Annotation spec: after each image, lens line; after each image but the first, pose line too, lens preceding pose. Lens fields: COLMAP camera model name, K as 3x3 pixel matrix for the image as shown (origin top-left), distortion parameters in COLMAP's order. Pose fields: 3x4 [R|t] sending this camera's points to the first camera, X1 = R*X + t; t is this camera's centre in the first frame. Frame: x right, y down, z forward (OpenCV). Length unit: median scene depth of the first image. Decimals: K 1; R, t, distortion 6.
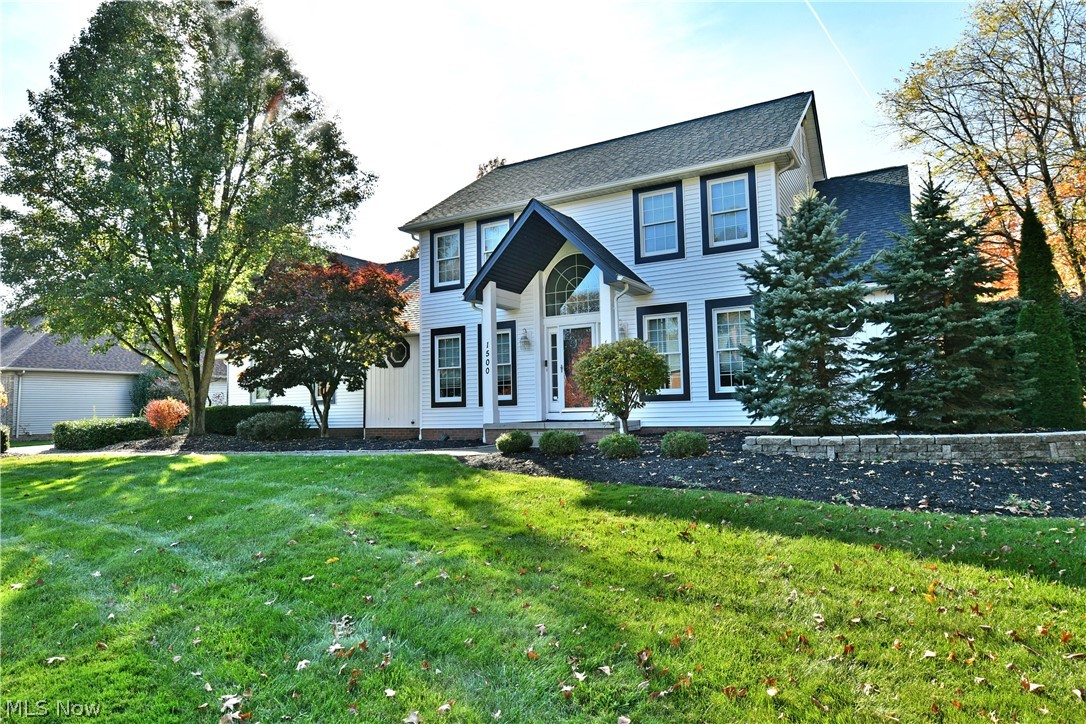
lens RADIAL K [[670.0, 0, 542.3], [0, 670.0, 360.7], [0, 0, 1]] dist [0.004308, -0.000119]
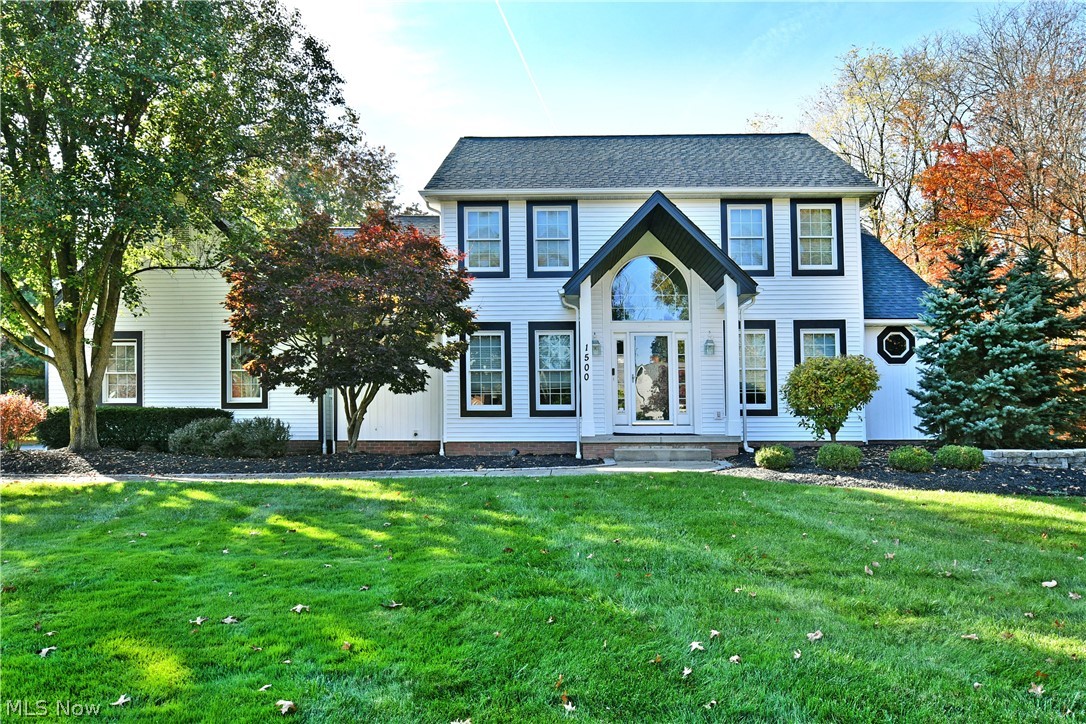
lens RADIAL K [[632.9, 0, 541.1], [0, 632.9, 412.1], [0, 0, 1]] dist [-0.008941, -0.001217]
pose [[0.875035, 0.028253, 0.483235, -0.481659], [-0.052210, 0.997980, 0.036193, 0.031554], [-0.481236, -0.056900, 0.874742, 0.275182]]
